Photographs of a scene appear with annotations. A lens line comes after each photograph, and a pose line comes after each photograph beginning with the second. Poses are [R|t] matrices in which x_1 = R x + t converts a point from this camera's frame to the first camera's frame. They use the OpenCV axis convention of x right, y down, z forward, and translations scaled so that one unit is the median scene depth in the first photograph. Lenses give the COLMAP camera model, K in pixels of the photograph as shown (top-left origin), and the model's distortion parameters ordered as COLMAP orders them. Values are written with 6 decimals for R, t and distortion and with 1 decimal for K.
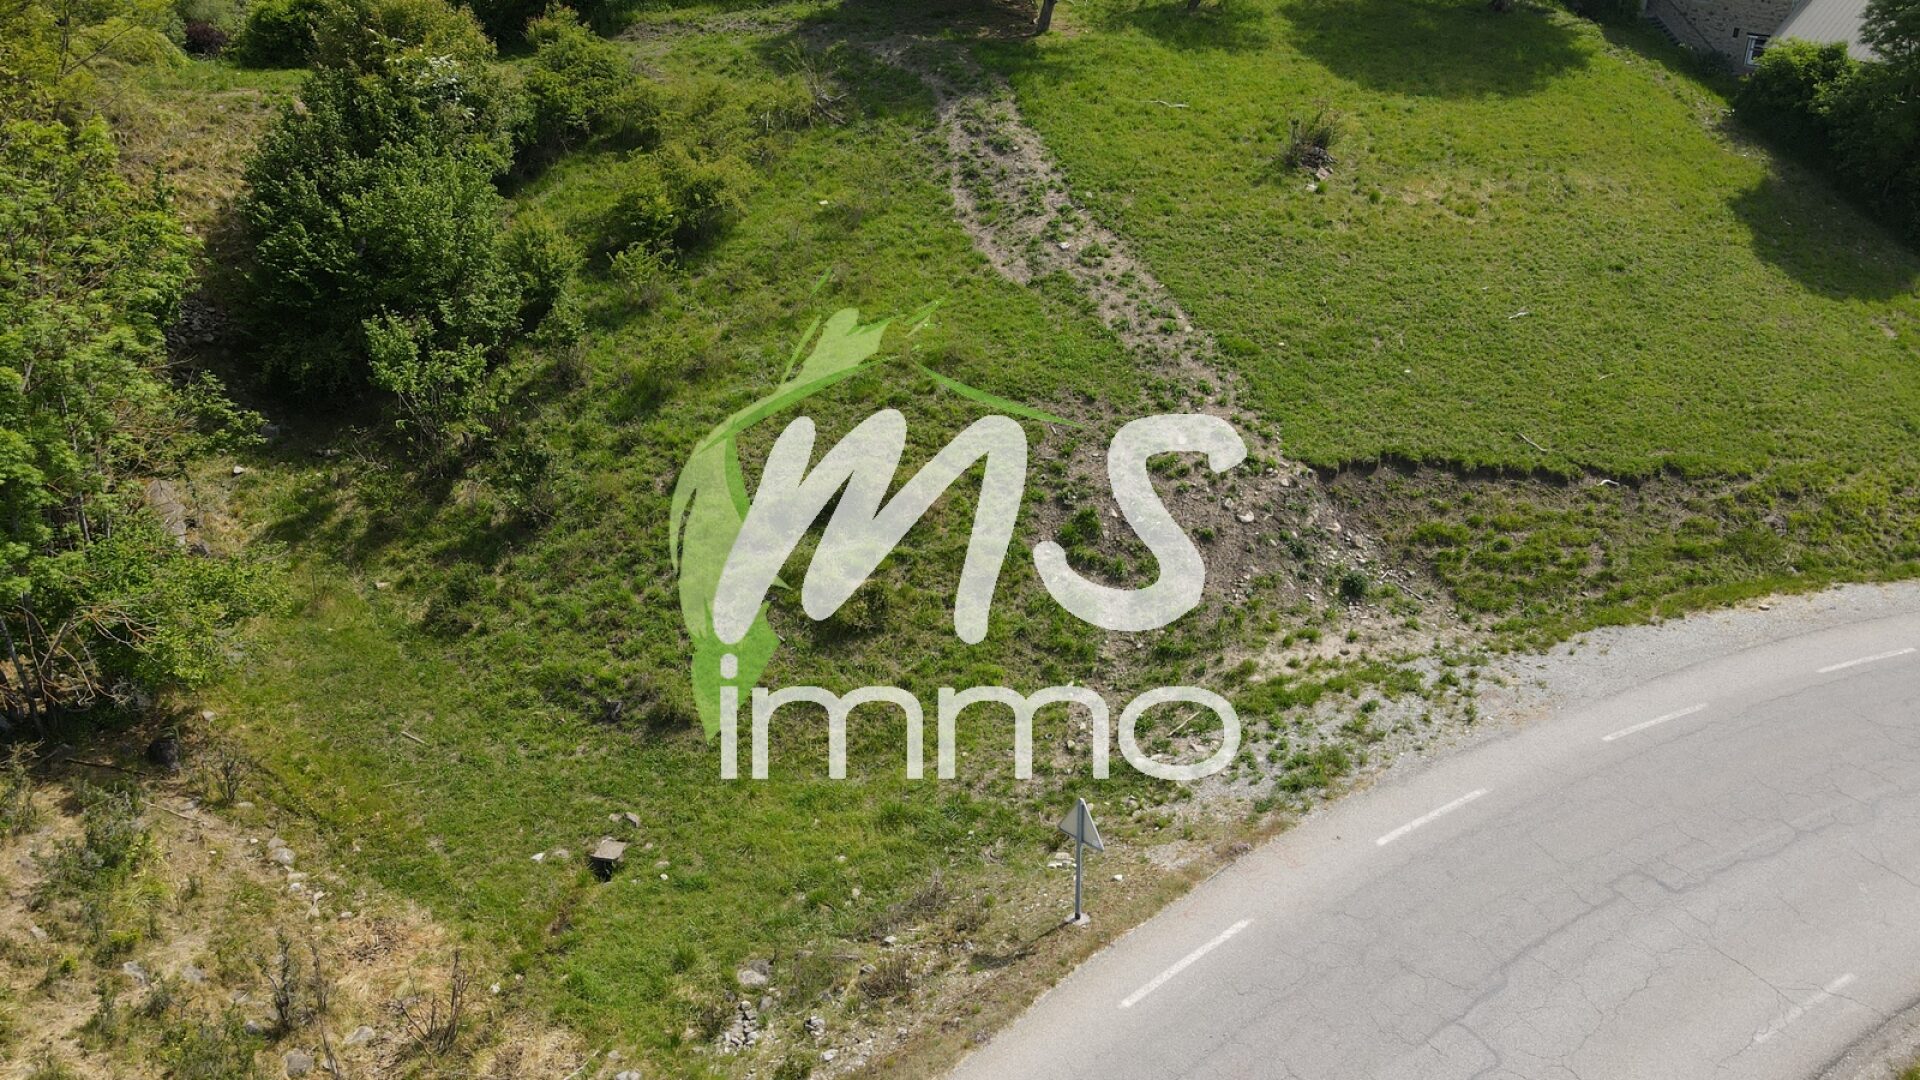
lens RADIAL K [[1407.5, 0, 953.4], [0, 1407.5, 534.1], [0, 0, 1]] dist [-0.010331, 0.034767]
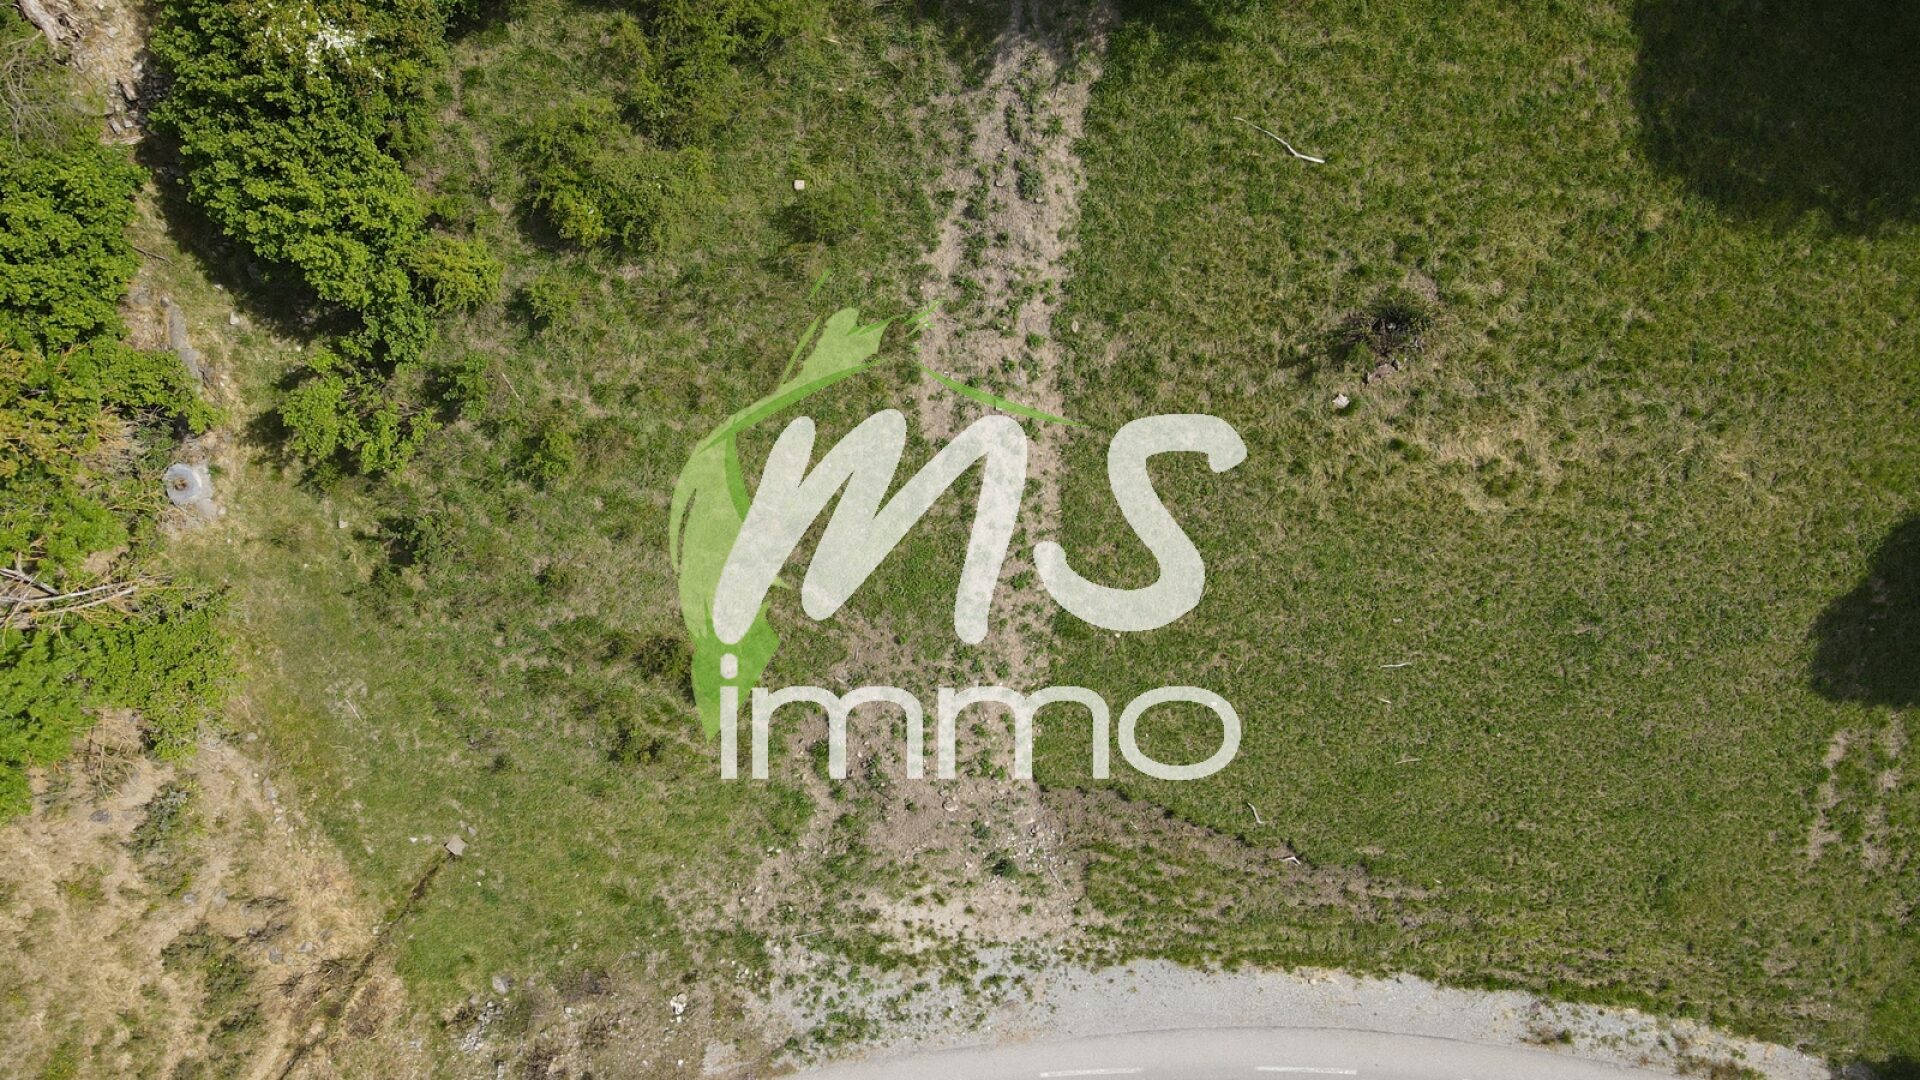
lens RADIAL K [[1407.5, 0, 953.4], [0, 1407.5, 534.1], [0, 0, 1]] dist [-0.010331, 0.034767]
pose [[0.904727, 0.425690, -0.016017, 0.115789], [-0.174850, 0.405373, 0.897273, -1.120521], [0.388453, -0.808987, 0.441185, 0.589417]]
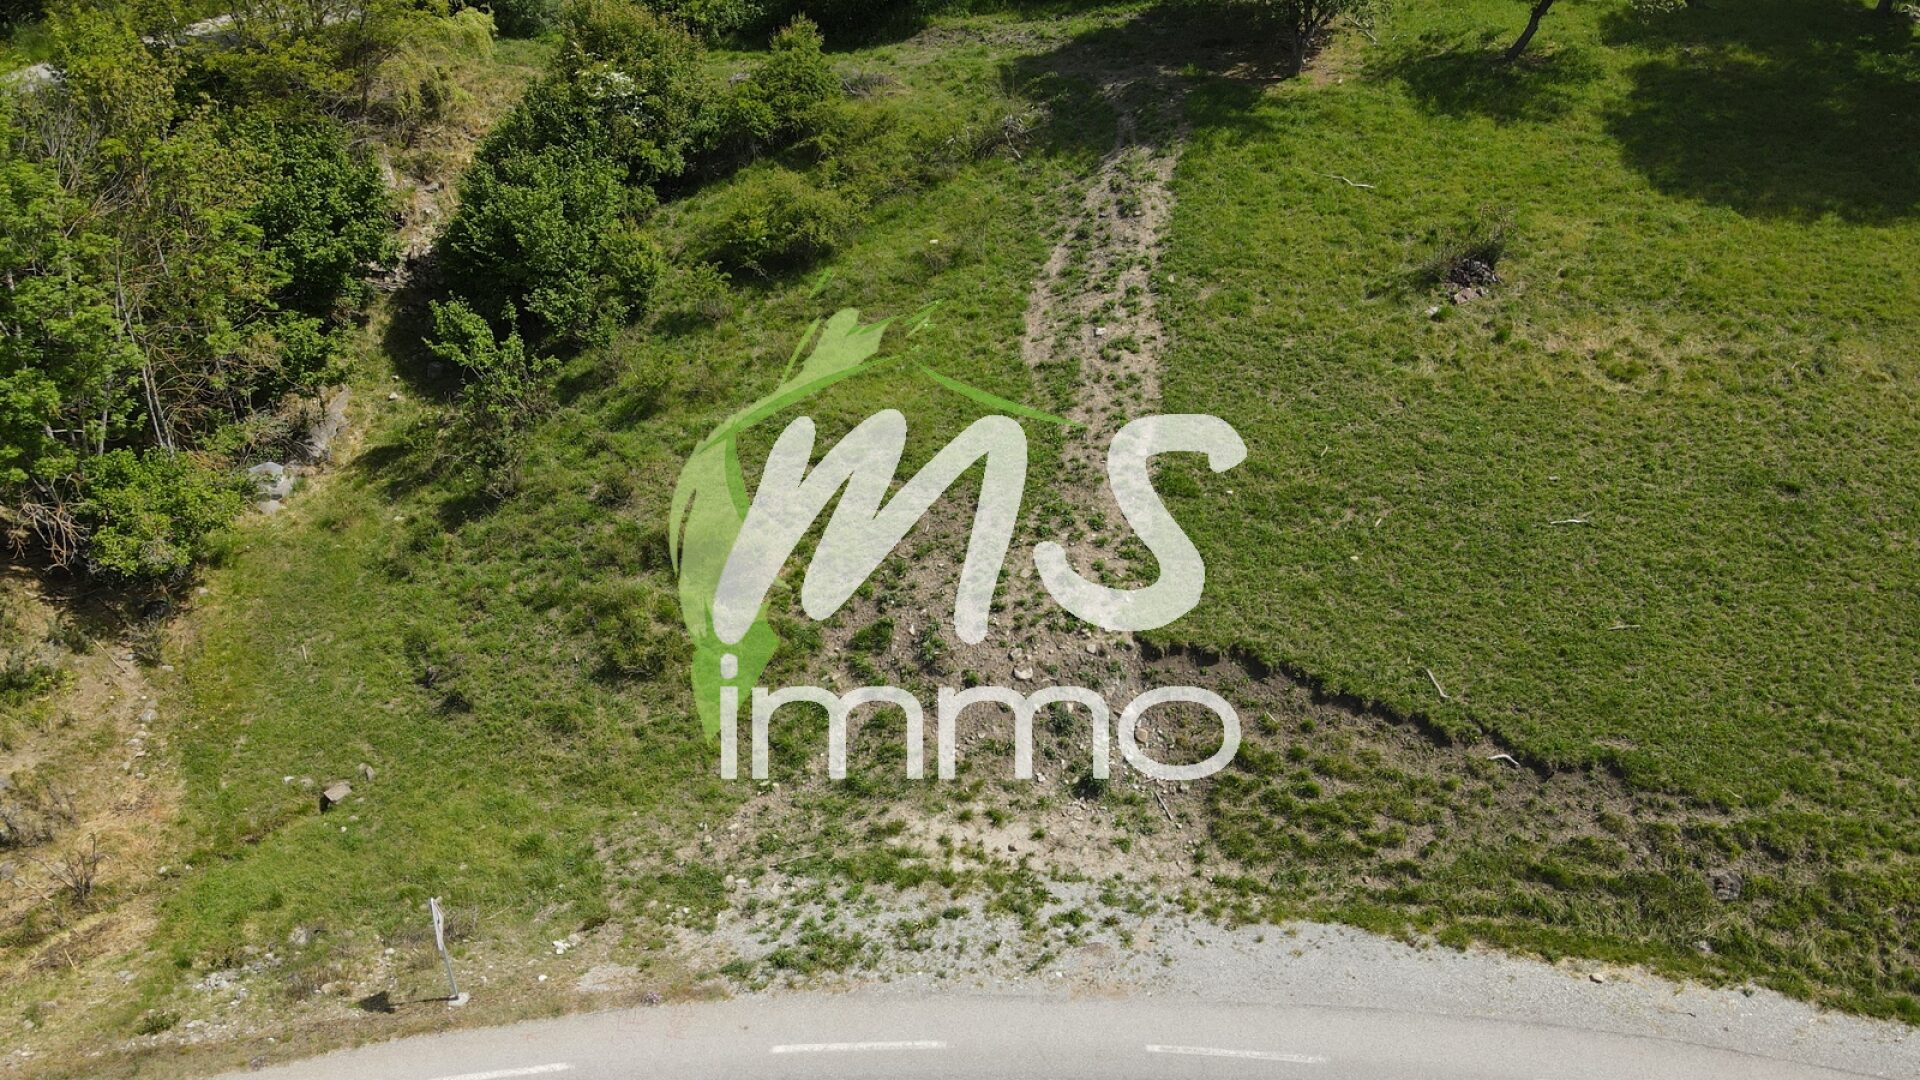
lens RADIAL K [[1407.5, 0, 953.4], [0, 1407.5, 534.1], [0, 0, 1]] dist [-0.010331, 0.034767]
pose [[0.854865, 0.248629, -0.455400, 0.523003], [-0.219704, 0.968599, 0.116390, -0.183758], [0.470038, 0.000556, 0.882646, 0.133810]]
